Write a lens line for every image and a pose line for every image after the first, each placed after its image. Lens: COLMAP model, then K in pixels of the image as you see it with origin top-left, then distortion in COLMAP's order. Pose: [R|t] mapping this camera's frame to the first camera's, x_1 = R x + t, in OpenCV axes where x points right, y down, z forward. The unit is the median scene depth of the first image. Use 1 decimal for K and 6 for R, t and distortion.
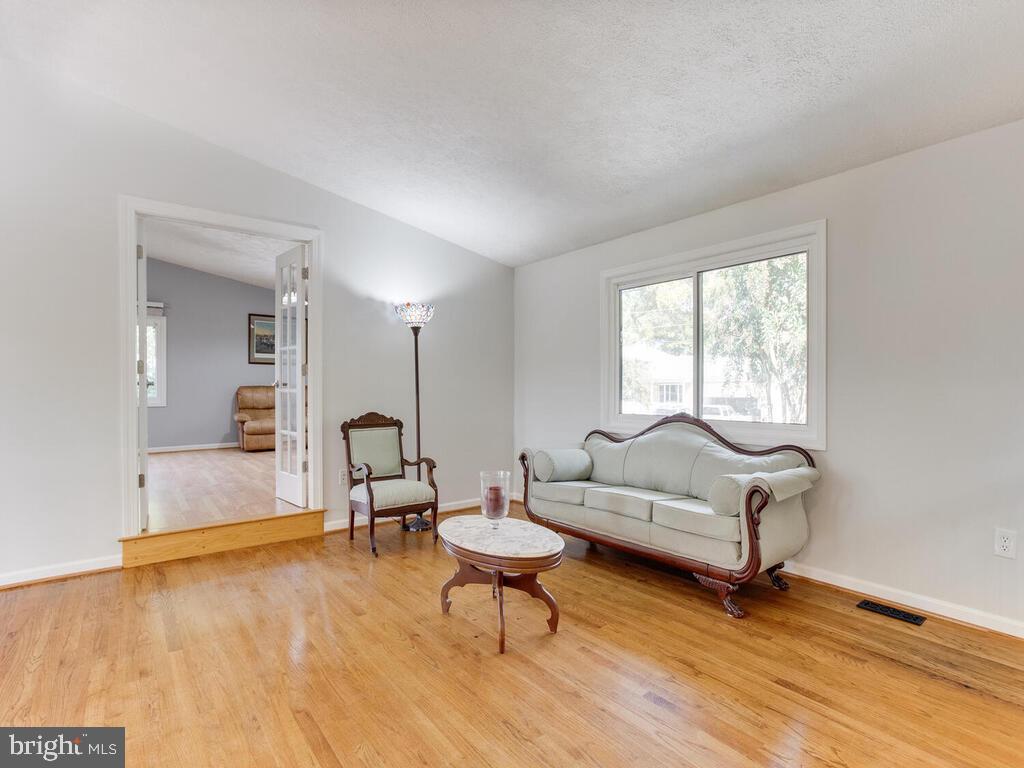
lens RADIAL K [[508.0, 0, 519.8], [0, 508.0, 386.2], [0, 0, 1]] dist [-0.007157, 0.010747]
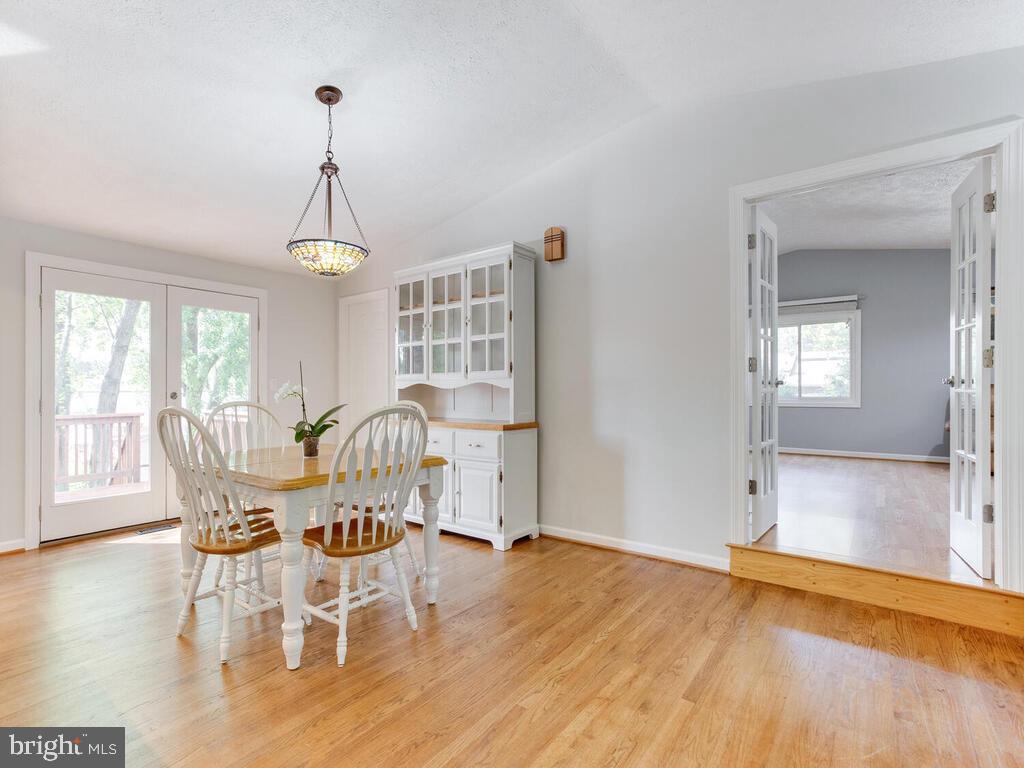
lens RADIAL K [[508.0, 0, 510.1], [0, 508.0, 386.7], [0, 0, 1]] dist [-0.007157, 0.010747]
pose [[0.247068, 0.003850, -0.968990, 0.051991], [0.008951, 0.999940, 0.006255, -0.008895], [0.968957, -0.010218, 0.247019, 0.384101]]
